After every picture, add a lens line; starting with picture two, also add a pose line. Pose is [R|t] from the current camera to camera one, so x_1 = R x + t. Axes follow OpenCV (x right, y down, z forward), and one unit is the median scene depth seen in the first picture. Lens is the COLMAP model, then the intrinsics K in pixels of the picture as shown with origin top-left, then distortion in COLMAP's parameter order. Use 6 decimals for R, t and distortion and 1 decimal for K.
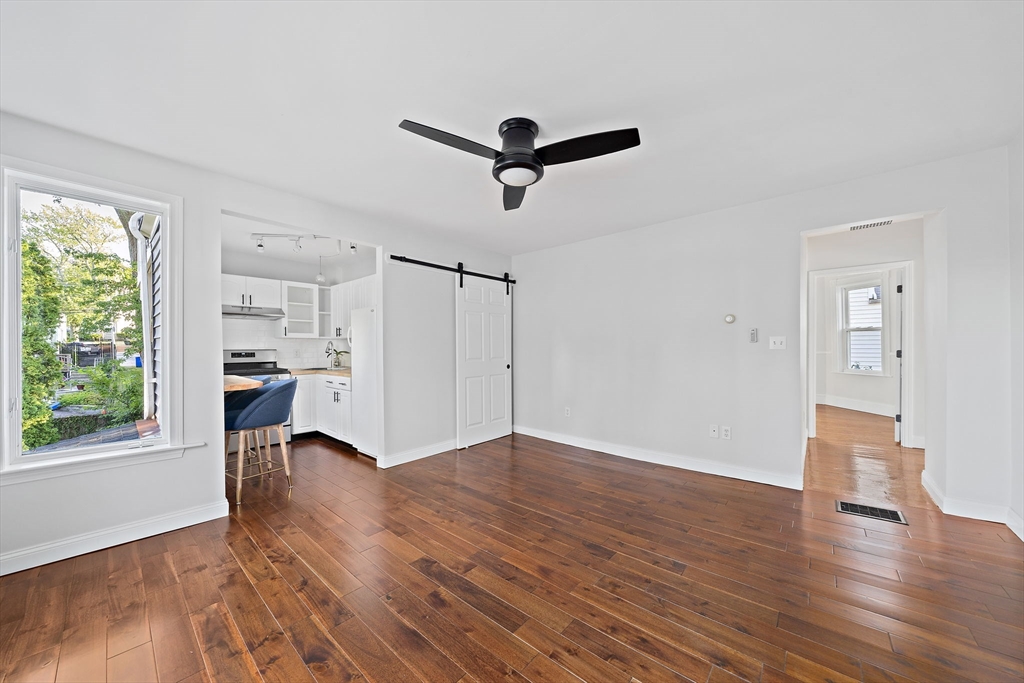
lens RADIAL K [[356.7, 0, 514.6], [0, 356.7, 349.3], [0, 0, 1]] dist [0.001130, -0.000272]
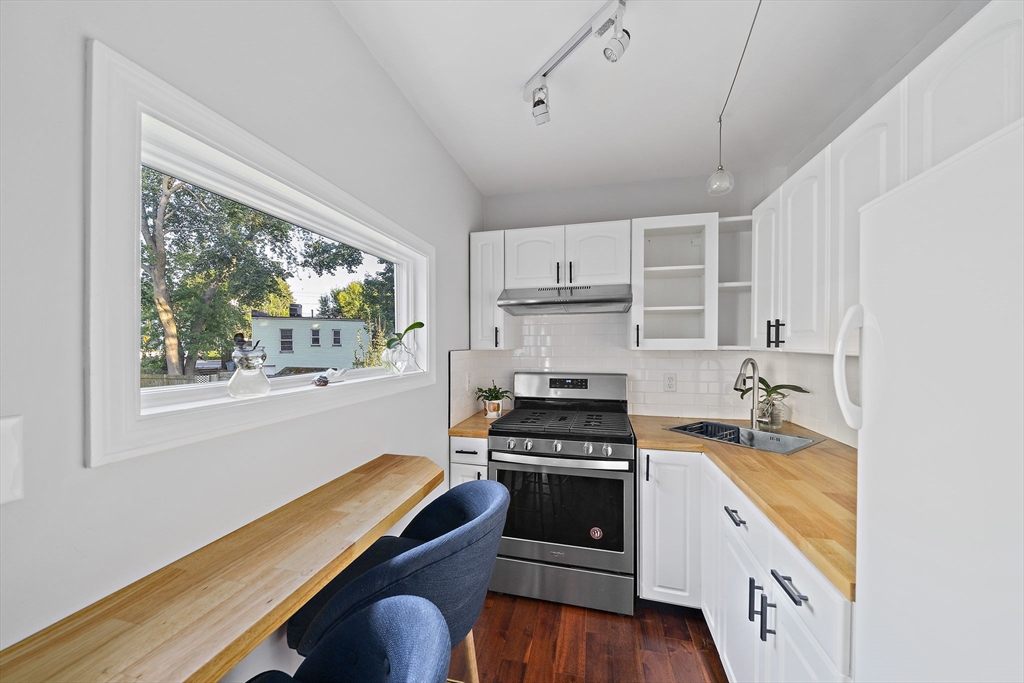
lens RADIAL K [[356.7, 0, 511.6], [0, 356.7, 350.3], [0, 0, 1]] dist [0.001130, -0.000272]
pose [[0.464627, 0.018496, -0.885313, -0.311685], [-0.008955, 0.999829, 0.016189, -0.036082], [0.885461, 0.000406, 0.464713, 0.626662]]
